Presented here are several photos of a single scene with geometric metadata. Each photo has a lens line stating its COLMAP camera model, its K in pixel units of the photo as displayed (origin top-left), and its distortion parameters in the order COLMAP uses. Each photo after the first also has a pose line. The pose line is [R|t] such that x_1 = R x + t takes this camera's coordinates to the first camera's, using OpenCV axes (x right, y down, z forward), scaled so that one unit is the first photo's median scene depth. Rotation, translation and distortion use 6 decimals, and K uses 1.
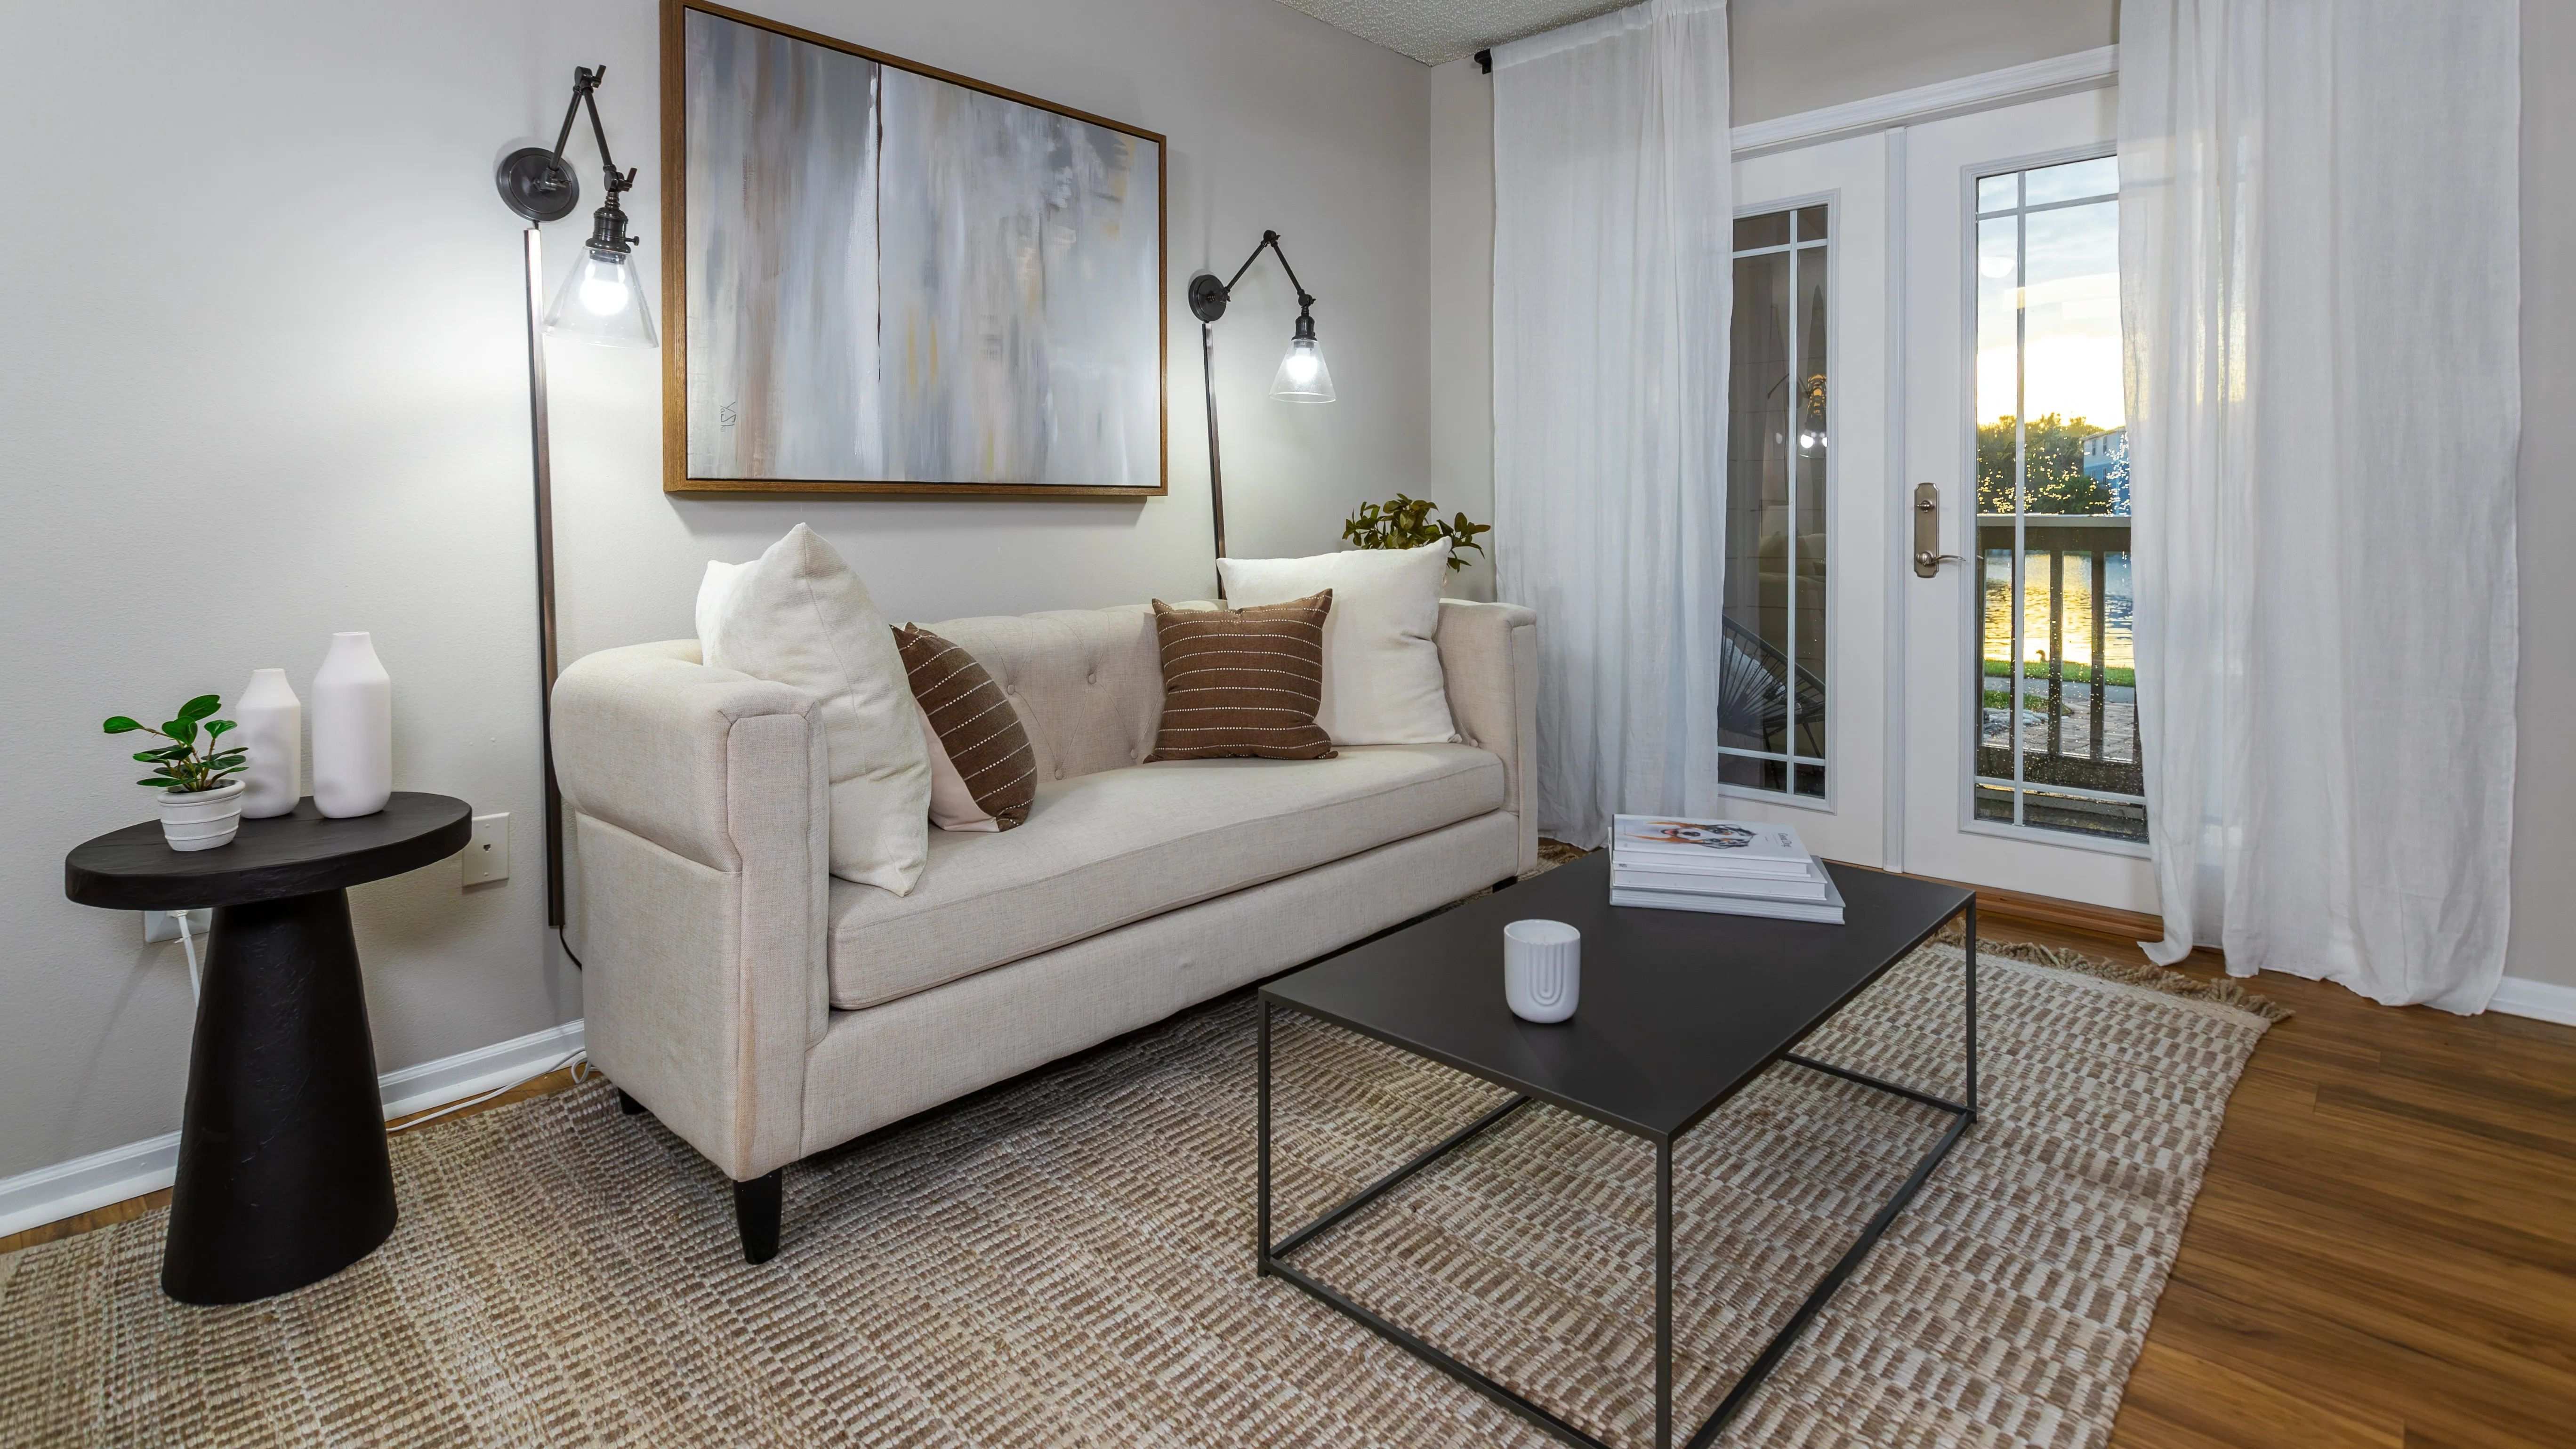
lens RADIAL K [[1293.1, 0, 1364.2], [0, 1293.1, 719.4], [0, 0, 1]] dist [-0.002685, -0.000540]
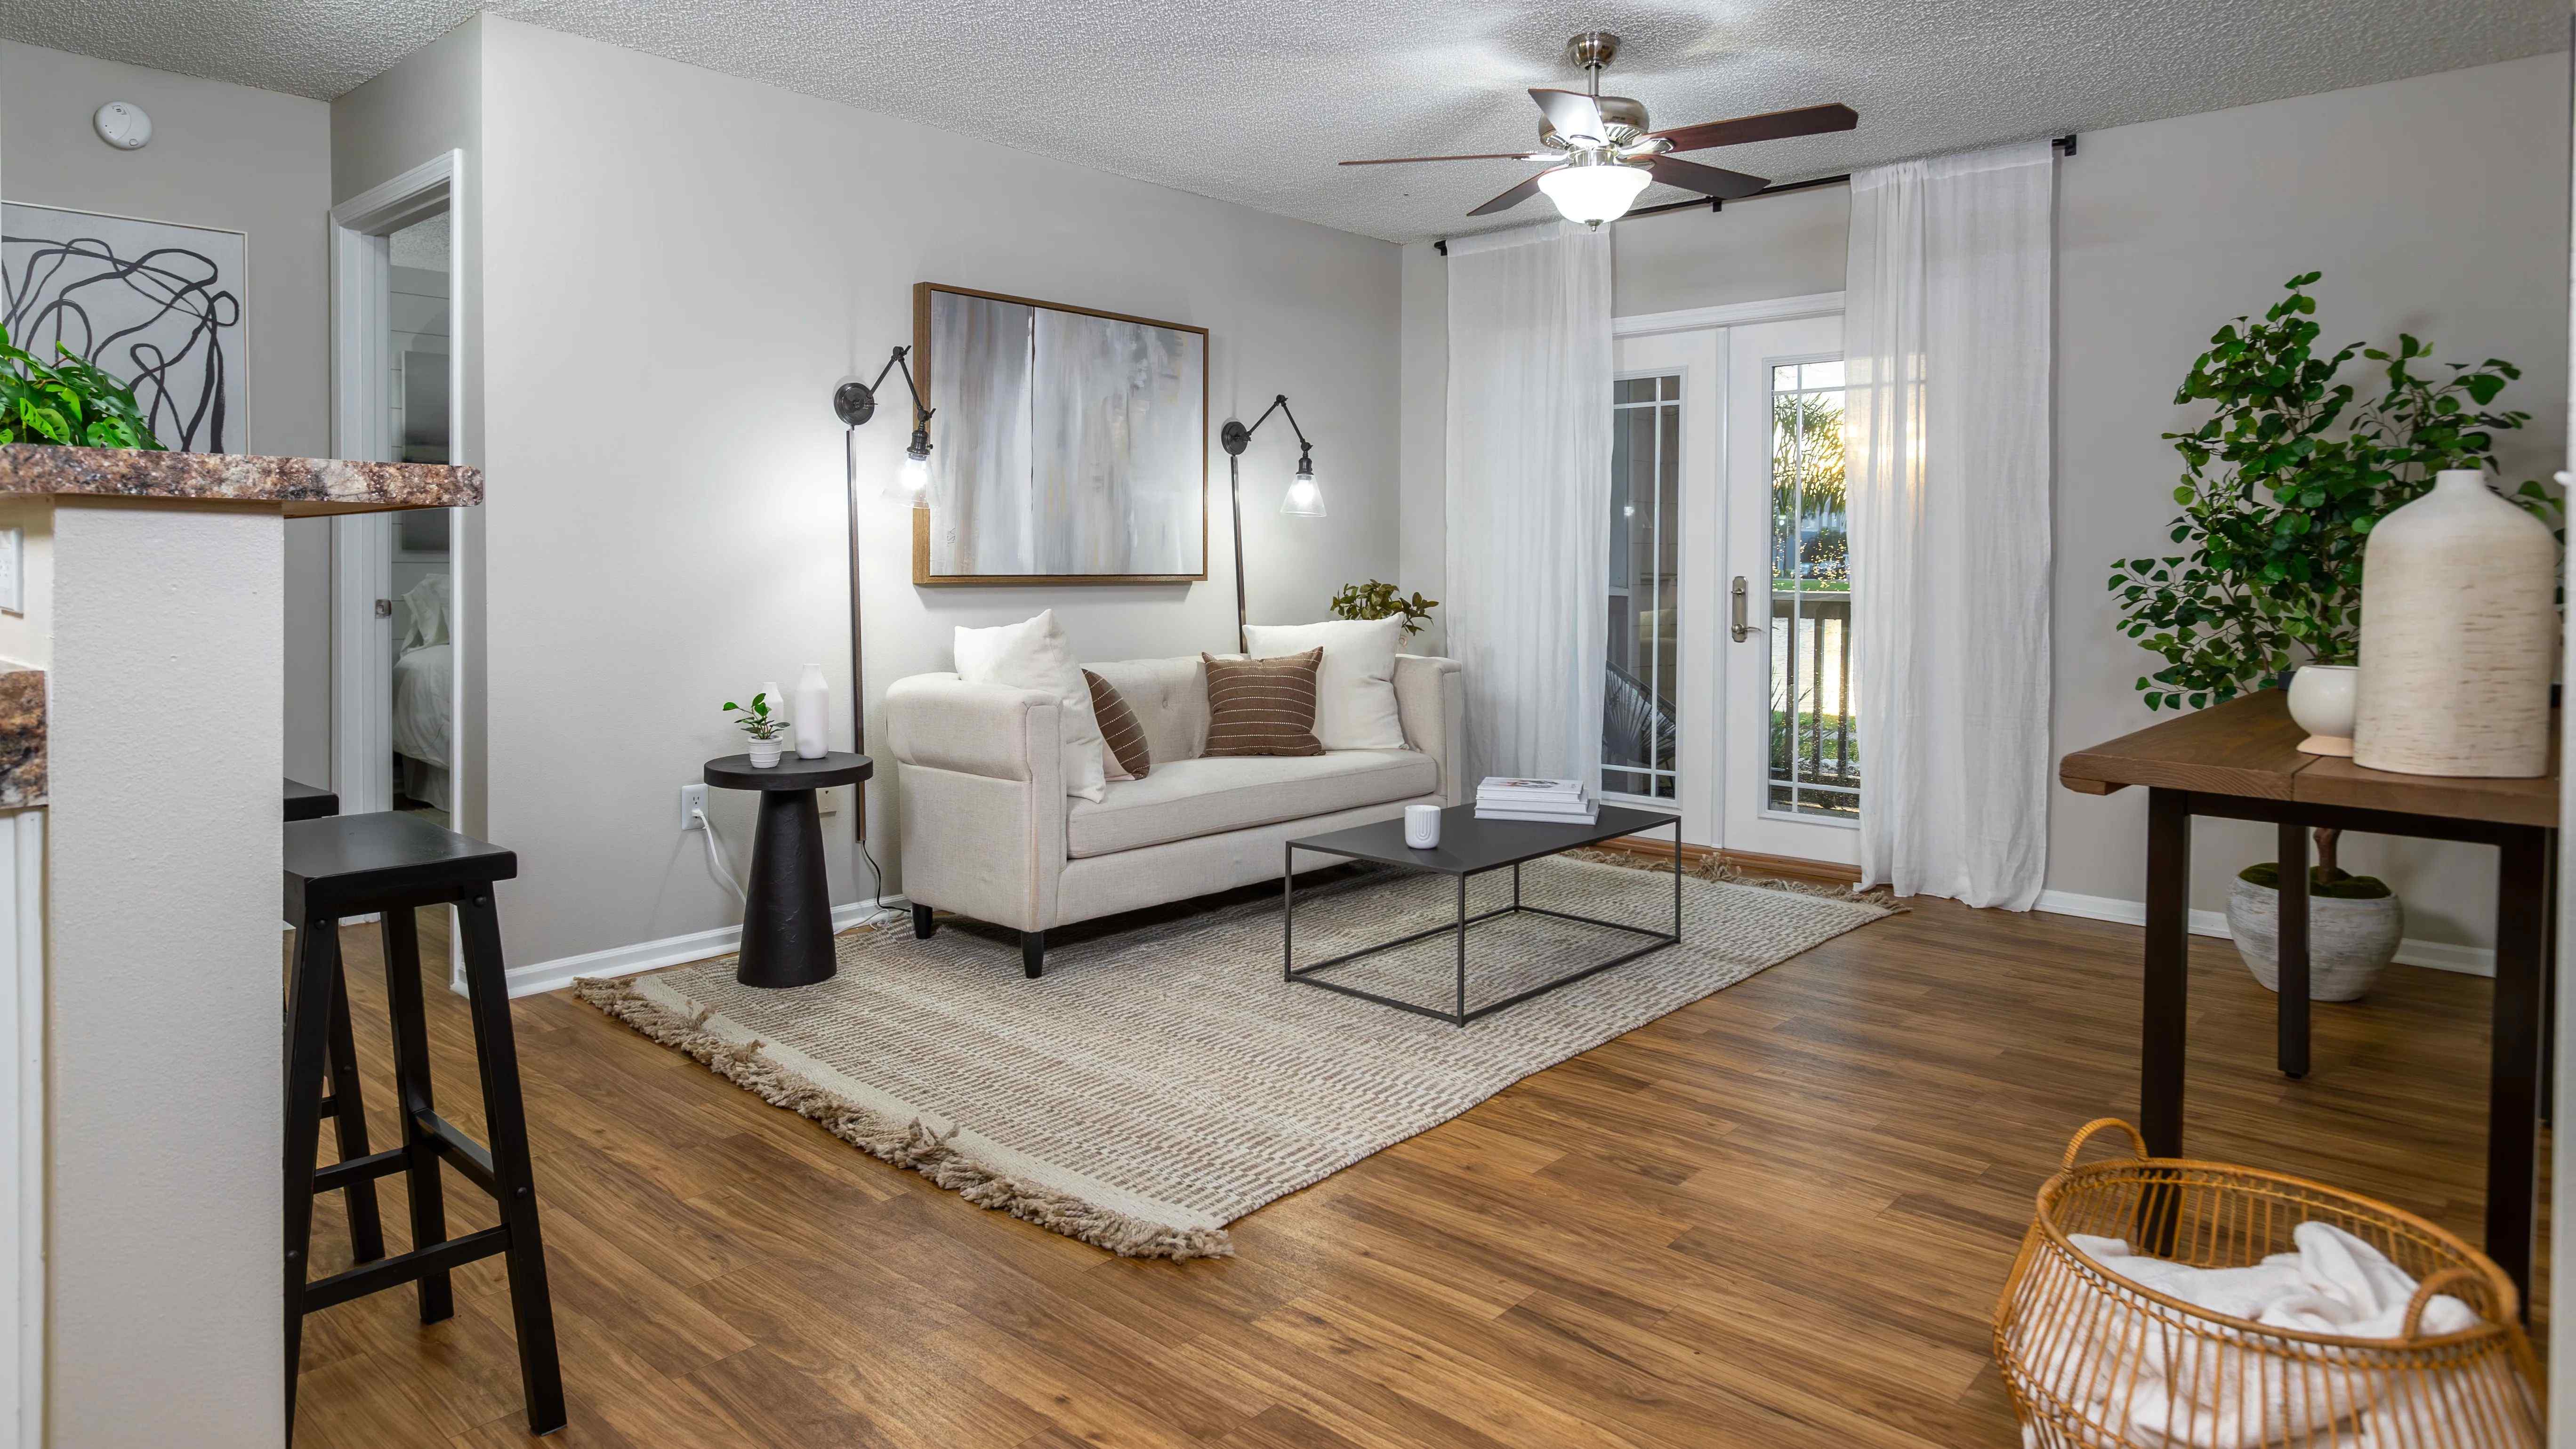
lens RADIAL K [[1508.8, 0, 1285.8], [0, 1508.8, 585.5], [0, 0, 1]] dist [-0.005339, -0.001412]
pose [[0.998840, 0.005893, -0.047797, 0.015517], [-0.012711, 0.989549, -0.143634, 0.080122], [0.046451, 0.144075, 0.988476, -0.736180]]
